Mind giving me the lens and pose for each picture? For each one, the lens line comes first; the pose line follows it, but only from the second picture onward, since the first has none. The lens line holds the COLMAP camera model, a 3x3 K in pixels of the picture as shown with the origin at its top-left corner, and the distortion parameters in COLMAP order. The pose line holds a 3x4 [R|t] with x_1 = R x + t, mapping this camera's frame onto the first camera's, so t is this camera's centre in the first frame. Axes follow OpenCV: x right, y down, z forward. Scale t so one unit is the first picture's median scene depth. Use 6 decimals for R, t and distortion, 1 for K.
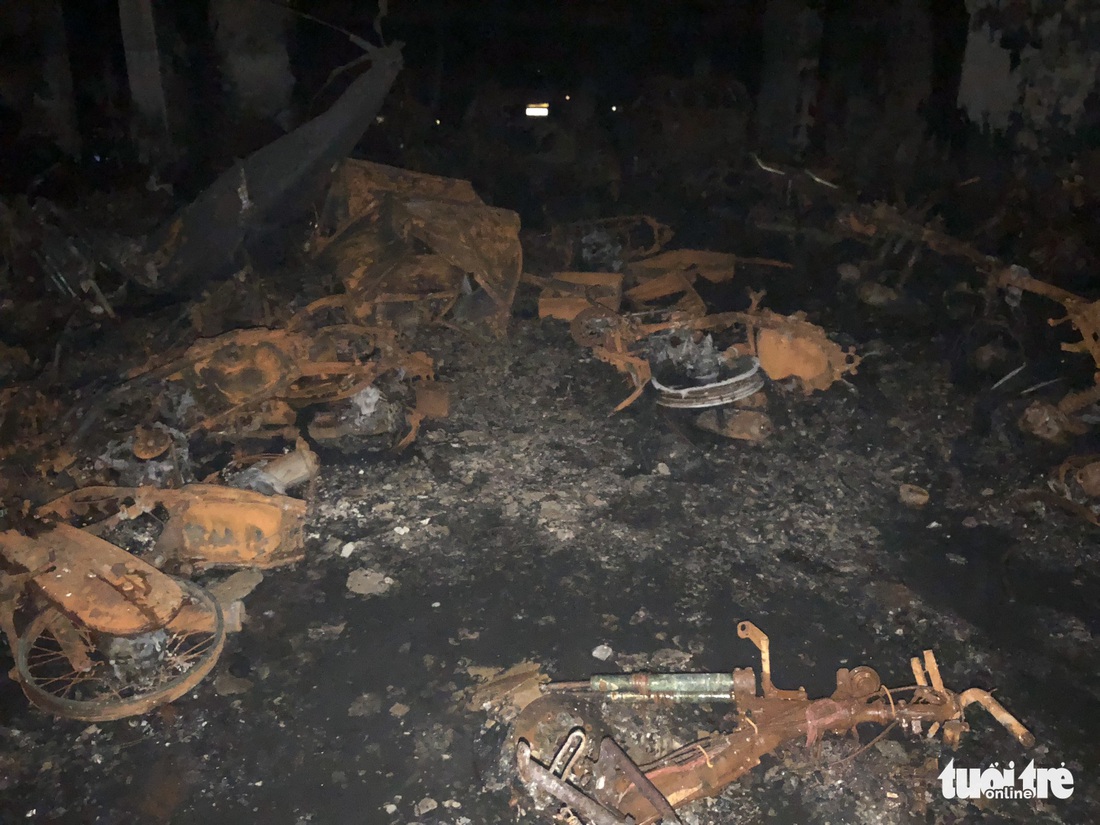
lens RADIAL K [[896.3, 0, 546.8], [0, 896.3, 411.0], [0, 0, 1]] dist [0.006414, 0.004051]
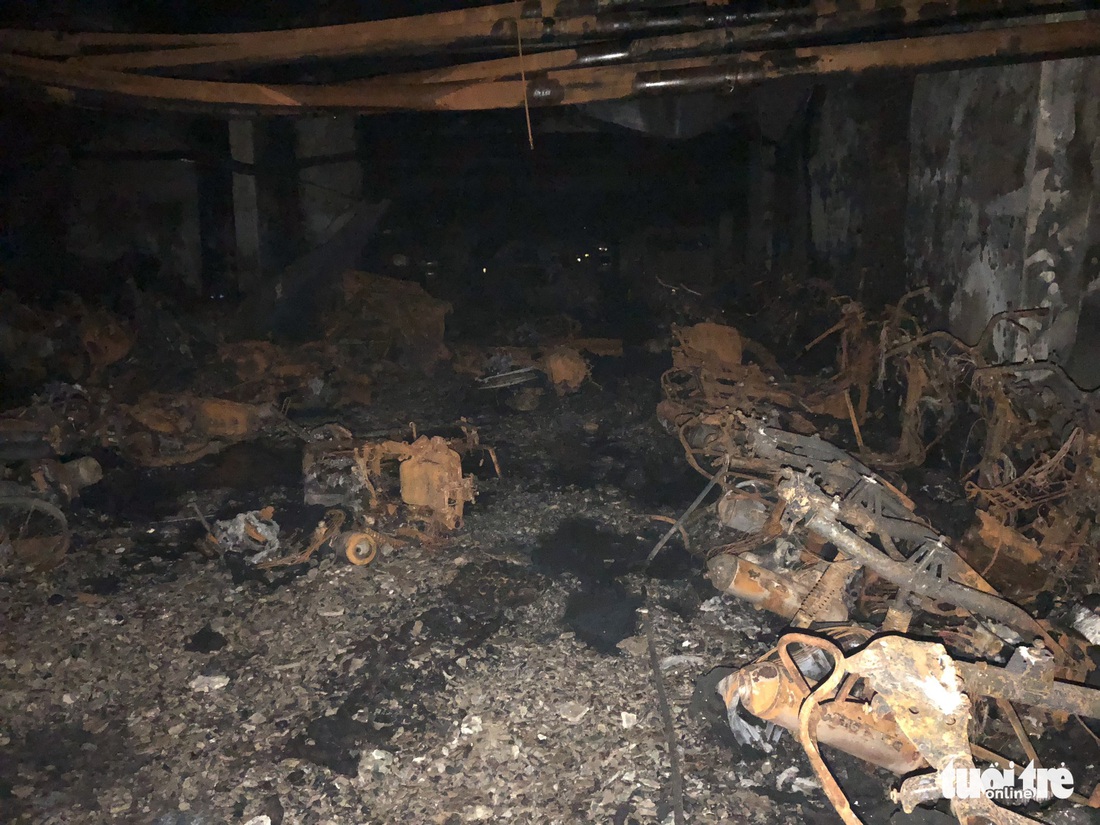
lens RADIAL K [[896.3, 0, 552.5], [0, 896.3, 413.9], [0, 0, 1]] dist [0.006414, 0.004051]
pose [[0.994495, 0.011370, -0.104169, 0.382399], [-0.027972, 0.986828, -0.159338, 0.263988], [0.100985, 0.161375, 0.981713, -0.592853]]
